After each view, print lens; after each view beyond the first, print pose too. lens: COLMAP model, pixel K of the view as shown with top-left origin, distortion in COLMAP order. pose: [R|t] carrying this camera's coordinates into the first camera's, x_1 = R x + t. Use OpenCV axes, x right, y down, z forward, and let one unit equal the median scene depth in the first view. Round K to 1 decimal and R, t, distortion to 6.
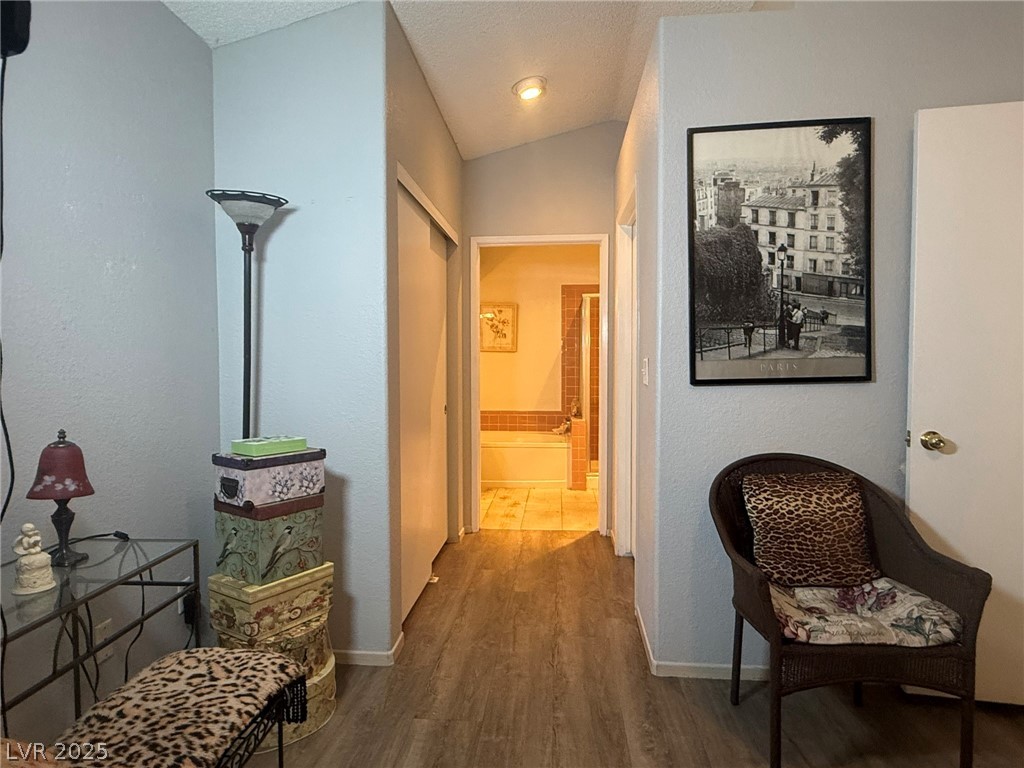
lens RADIAL K [[597.0, 0, 512.0], [0, 597.0, 384.0], [0, 0, 1]] dist [0.001712, 0.000297]
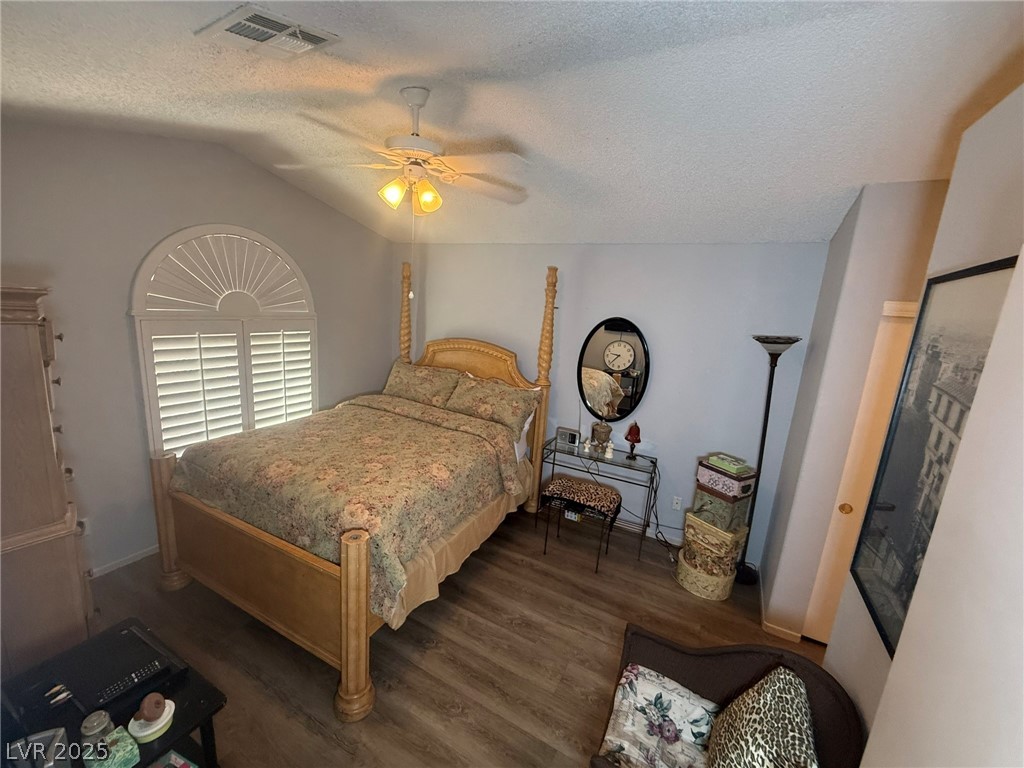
lens RADIAL K [[407.9, 0, 508.6], [0, 407.9, 385.1], [0, 0, 1]] dist [0.000370, -0.000049]
pose [[-0.402795, 0.157718, -0.901599, 1.130444], [-0.107808, 0.970010, 0.217849, -0.386964], [0.908919, 0.184948, -0.373712, 0.798772]]
